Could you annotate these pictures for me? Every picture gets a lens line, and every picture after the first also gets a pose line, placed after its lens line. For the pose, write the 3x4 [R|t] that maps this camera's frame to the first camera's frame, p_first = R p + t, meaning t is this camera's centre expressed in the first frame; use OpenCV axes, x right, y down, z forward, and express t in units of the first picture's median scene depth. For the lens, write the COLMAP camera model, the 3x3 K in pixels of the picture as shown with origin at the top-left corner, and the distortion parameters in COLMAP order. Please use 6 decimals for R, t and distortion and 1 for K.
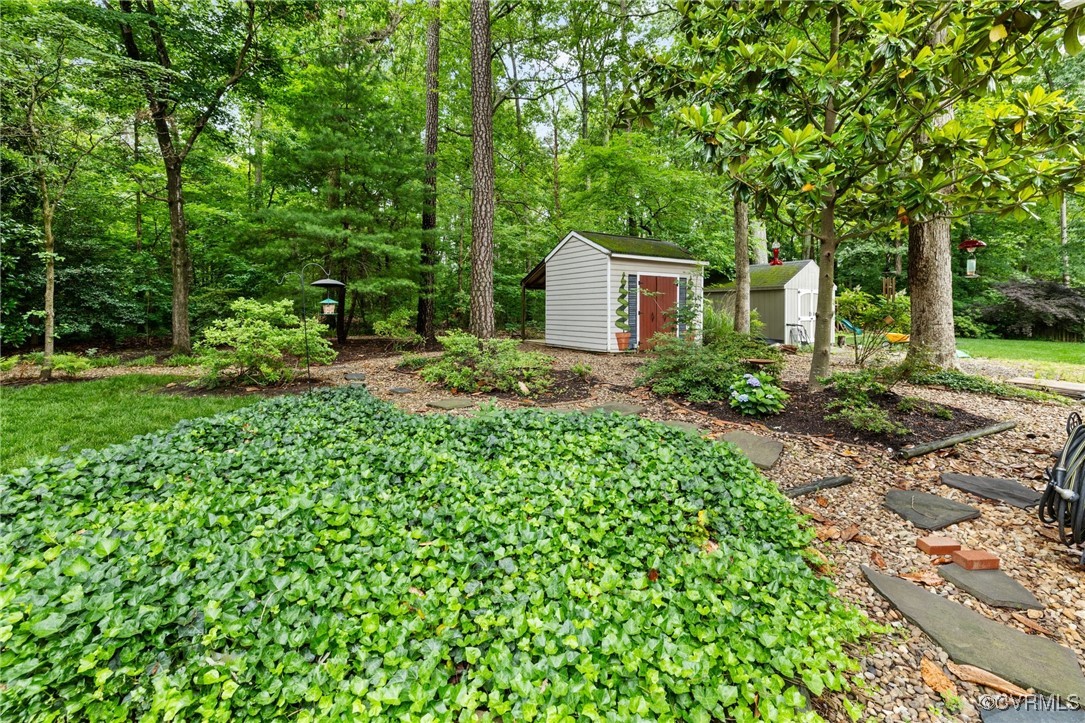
lens RADIAL K [[472.7, 0, 529.3], [0, 472.7, 315.8], [0, 0, 1]] dist [-0.001213, 0.000003]
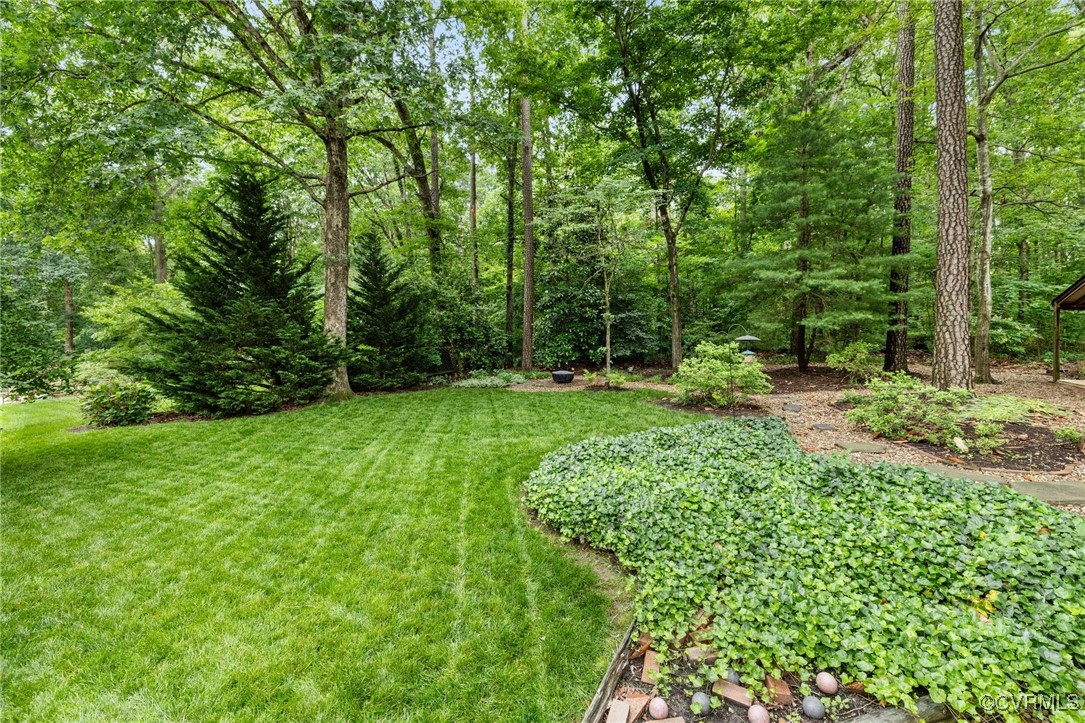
lens RADIAL K [[472.7, 0, 558.5], [0, 472.7, 335.2], [0, 0, 1]] dist [-0.001213, 0.000003]
pose [[0.602237, -0.000512, -0.798317, 0.201867], [0.011096, 0.999909, 0.007729, -0.061293], [0.798240, -0.013513, 0.602188, -0.141256]]
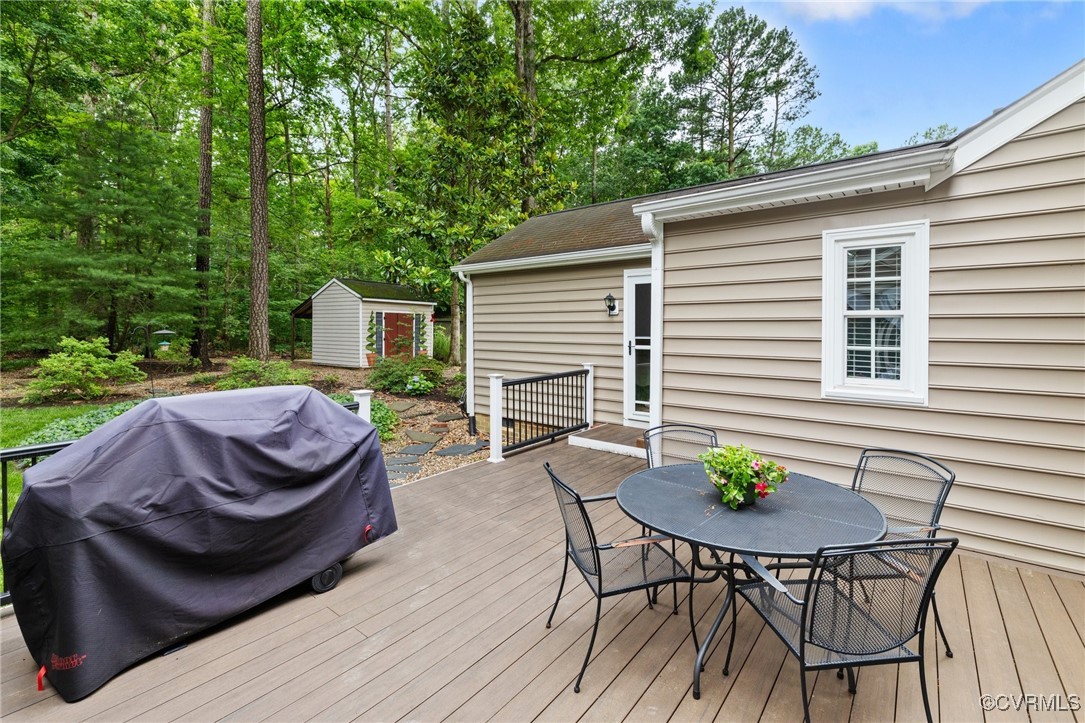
lens RADIAL K [[472.7, 0, 534.0], [0, 472.7, 333.5], [0, 0, 1]] dist [-0.001213, 0.000003]
pose [[0.896193, -0.002113, 0.443659, 0.007947], [-0.001284, 0.999972, 0.007355, -0.050805], [-0.443662, -0.007161, 0.896166, -0.711390]]
